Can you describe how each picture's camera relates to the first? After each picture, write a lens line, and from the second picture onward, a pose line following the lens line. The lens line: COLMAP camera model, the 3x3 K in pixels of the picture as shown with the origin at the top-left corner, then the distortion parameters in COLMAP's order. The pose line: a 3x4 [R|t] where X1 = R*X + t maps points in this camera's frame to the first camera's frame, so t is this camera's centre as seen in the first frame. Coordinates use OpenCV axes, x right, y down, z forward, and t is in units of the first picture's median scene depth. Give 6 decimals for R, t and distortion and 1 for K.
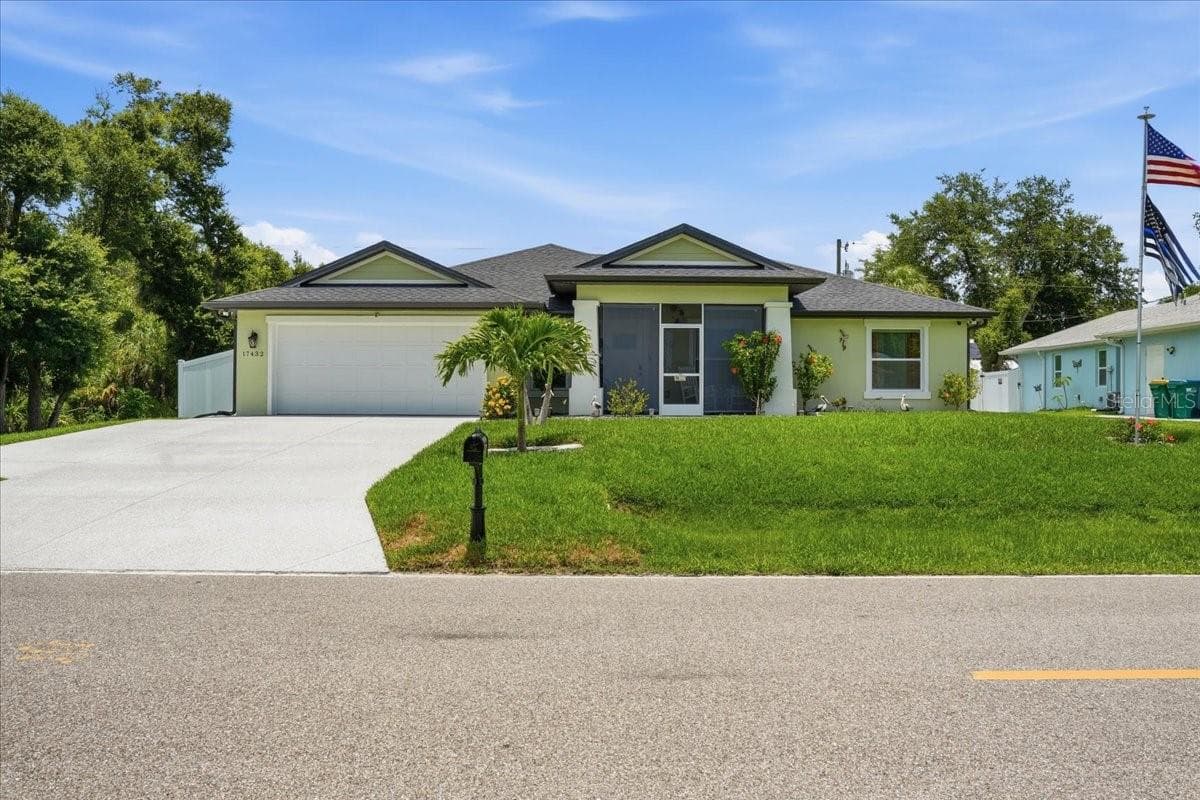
lens RADIAL K [[979.9, 0, 600.0], [0, 979.9, 400.0], [0, 0, 1]] dist [-0.044625, -0.002377]
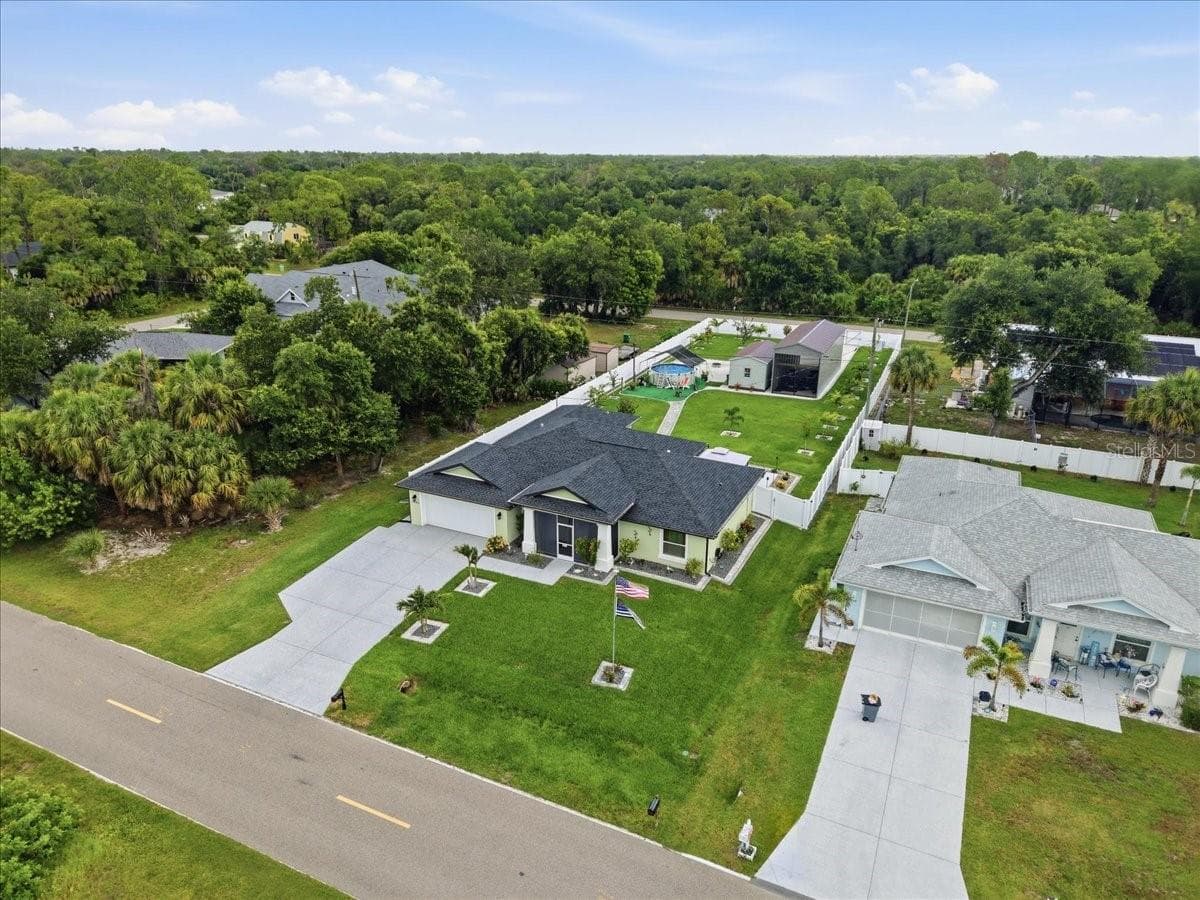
lens RADIAL K [[799.0, 0, 600.0], [0, 799.0, 450.0], [0, 0, 1]] dist [0.053427, -0.058105]
pose [[0.898886, 0.149496, -0.411891, 0.877357], [0.004223, 0.937001, 0.349301, -0.870376], [0.438162, -0.315721, 0.841626, -0.483240]]
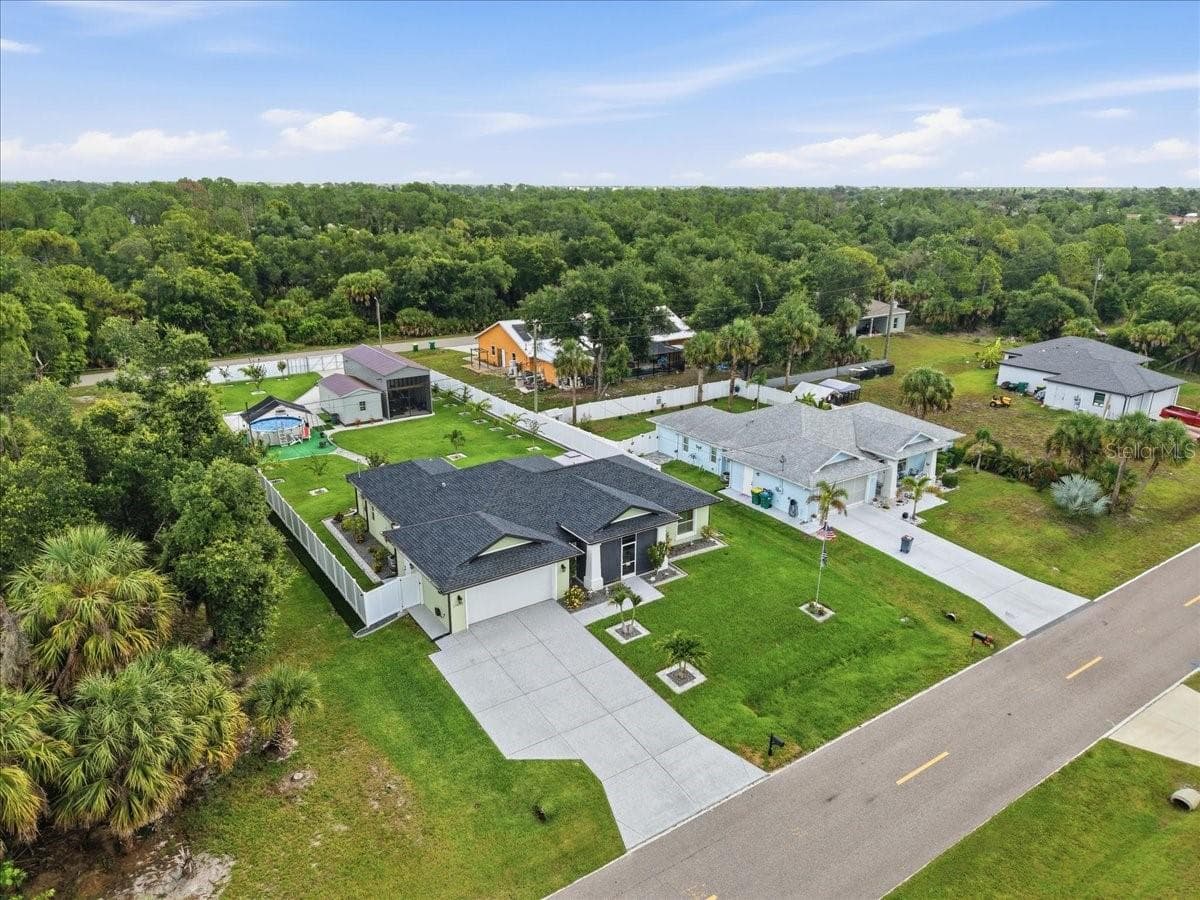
lens RADIAL K [[799.0, 0, 600.0], [0, 799.0, 450.0], [0, 0, 1]] dist [0.053427, -0.058105]
pose [[0.830595, -0.172925, 0.529347, -0.925446], [-0.007849, 0.946835, 0.321623, -0.879087], [-0.556821, -0.271293, 0.785080, -0.403570]]
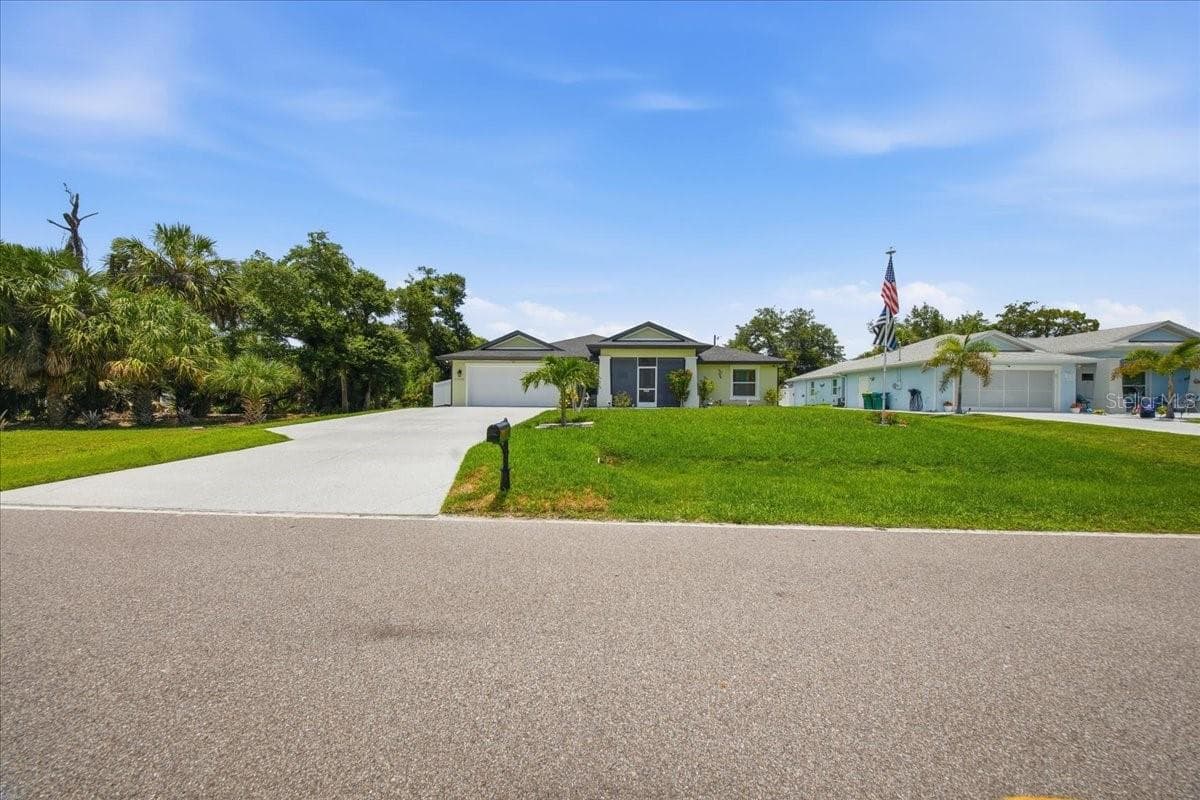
lens RADIAL K [[364.6, 0, 603.2], [0, 364.6, 400.6], [0, 0, 1]] dist [0.013700, -0.005448]
pose [[0.998802, 0.004647, -0.048710, 0.022613], [-0.004538, 0.999987, 0.002354, -0.000812], [0.048721, -0.002130, 0.998810, 0.152393]]
